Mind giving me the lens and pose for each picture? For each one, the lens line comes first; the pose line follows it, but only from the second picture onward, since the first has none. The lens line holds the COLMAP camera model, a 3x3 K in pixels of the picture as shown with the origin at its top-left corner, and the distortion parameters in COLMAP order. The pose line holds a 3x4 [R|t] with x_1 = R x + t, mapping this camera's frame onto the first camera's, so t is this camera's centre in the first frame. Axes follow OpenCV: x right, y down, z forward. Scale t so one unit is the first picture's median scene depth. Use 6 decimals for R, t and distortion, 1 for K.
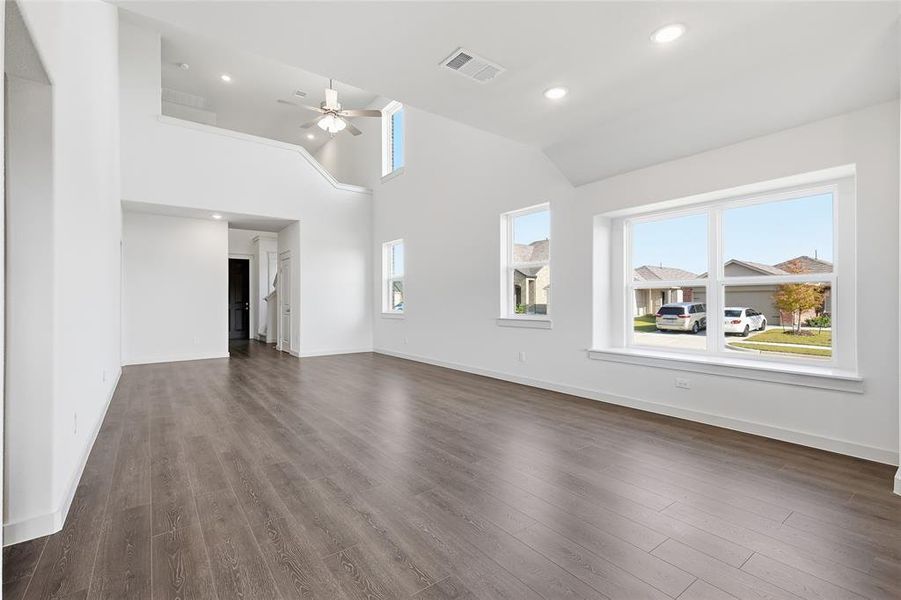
lens RADIAL K [[399.8, 0, 467.5], [0, 399.8, 299.3], [0, 0, 1]] dist [0.004835, -0.001456]
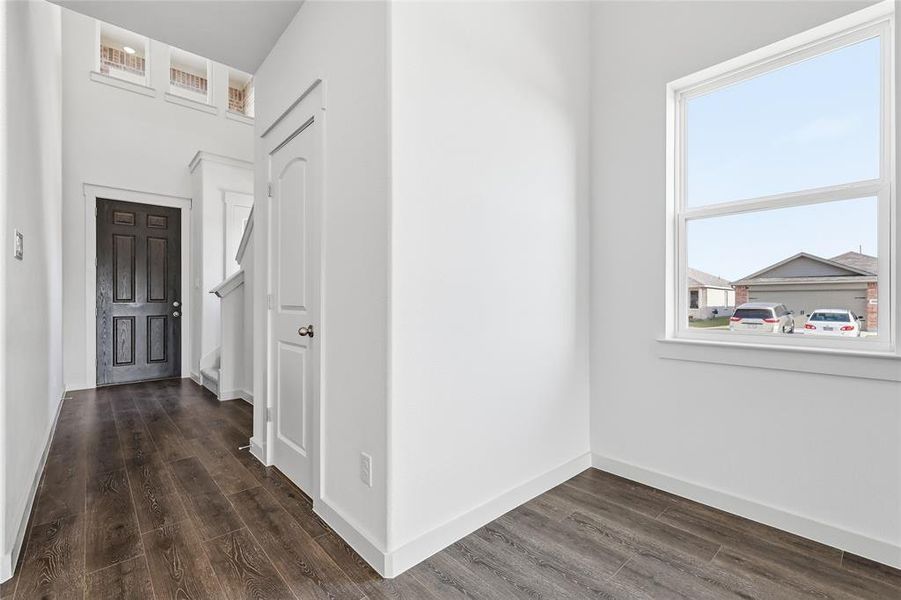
lens RADIAL K [[399.8, 0, 465.7], [0, 399.8, 299.7], [0, 0, 1]] dist [0.004835, -0.001456]
pose [[0.996756, 0.002949, 0.080424, -0.446653], [-0.003030, 0.999995, 0.000885, 0.008606], [-0.080421, -0.001126, 0.996760, 0.899575]]
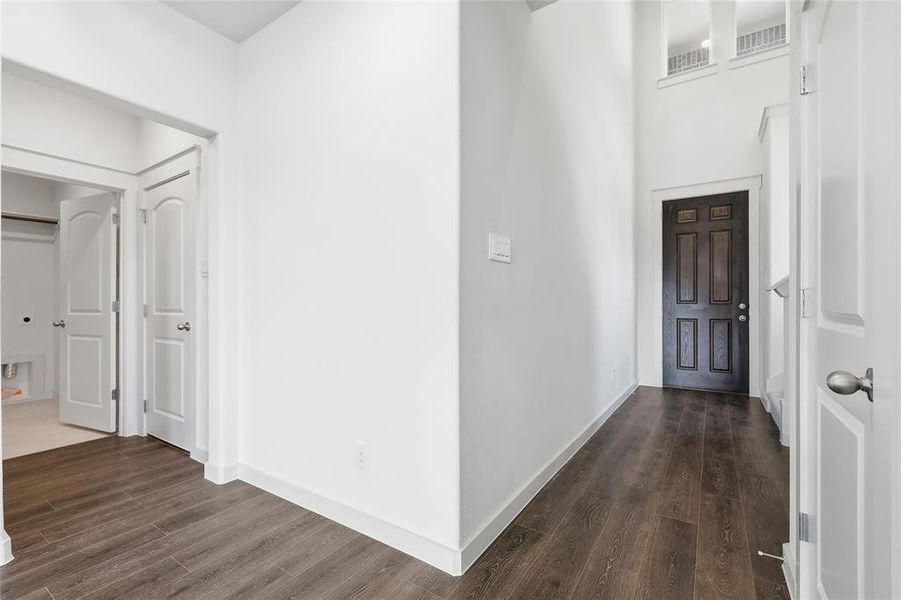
lens RADIAL K [[399.8, 0, 438.6], [0, 399.8, 300.7], [0, 0, 1]] dist [0.004835, -0.001456]
pose [[0.295506, 0.000838, -0.955340, -0.469609], [-0.000298, 1.000000, 0.000784, 0.010152], [0.955341, 0.000053, 0.295507, 1.063809]]
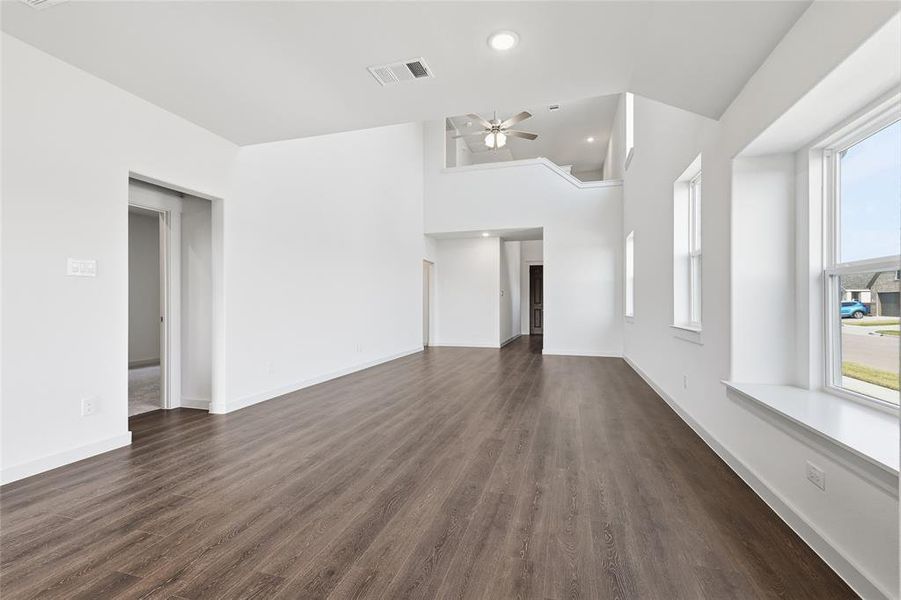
lens RADIAL K [[399.8, 0, 449.3], [0, 399.8, 297.2], [0, 0, 1]] dist [0.004835, -0.001456]
pose [[0.584745, -0.009821, -0.811157, 0.332389], [0.004022, 0.999950, -0.009207, 0.001002], [0.811207, 0.002121, 0.584755, 0.183900]]
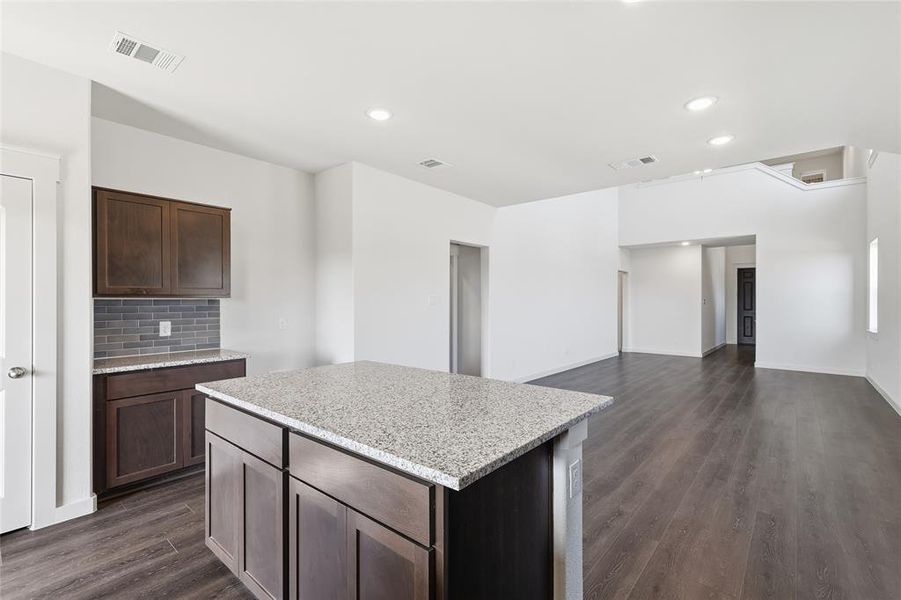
lens RADIAL K [[399.8, 0, 449.7], [0, 399.8, 297.6], [0, 0, 1]] dist [0.004835, -0.001456]
pose [[0.201811, -0.006797, -0.979401, 0.474287], [0.000661, 0.999977, -0.006804, -0.030422], [0.979424, 0.000726, 0.201811, 0.020109]]
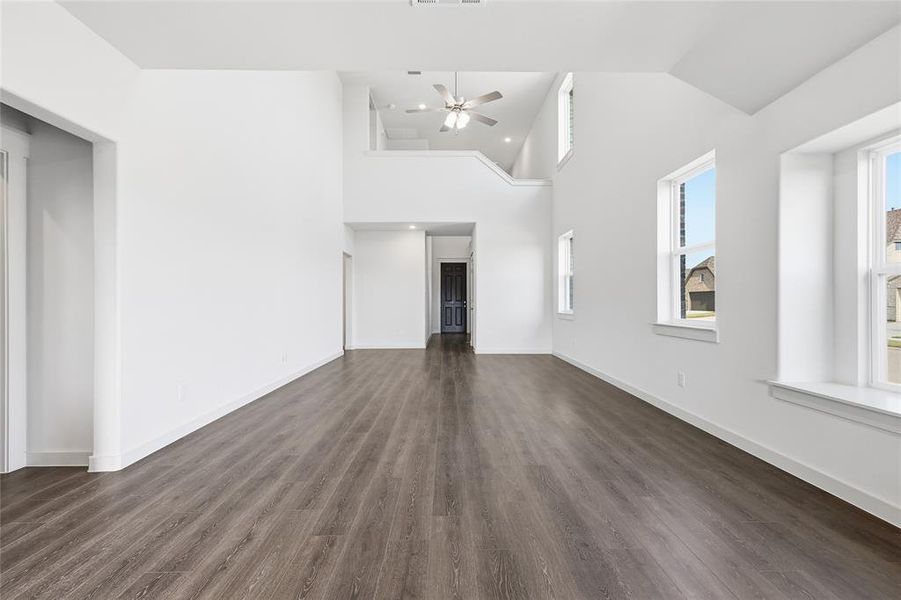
lens RADIAL K [[399.8, 0, 456.1], [0, 399.8, 296.5], [0, 0, 1]] dist [0.004835, -0.001456]
pose [[0.803258, -0.004145, -0.595617, 0.172742], [0.001896, 0.999989, -0.004402, 0.000672], [0.595628, 0.002407, 0.803257, 0.147758]]
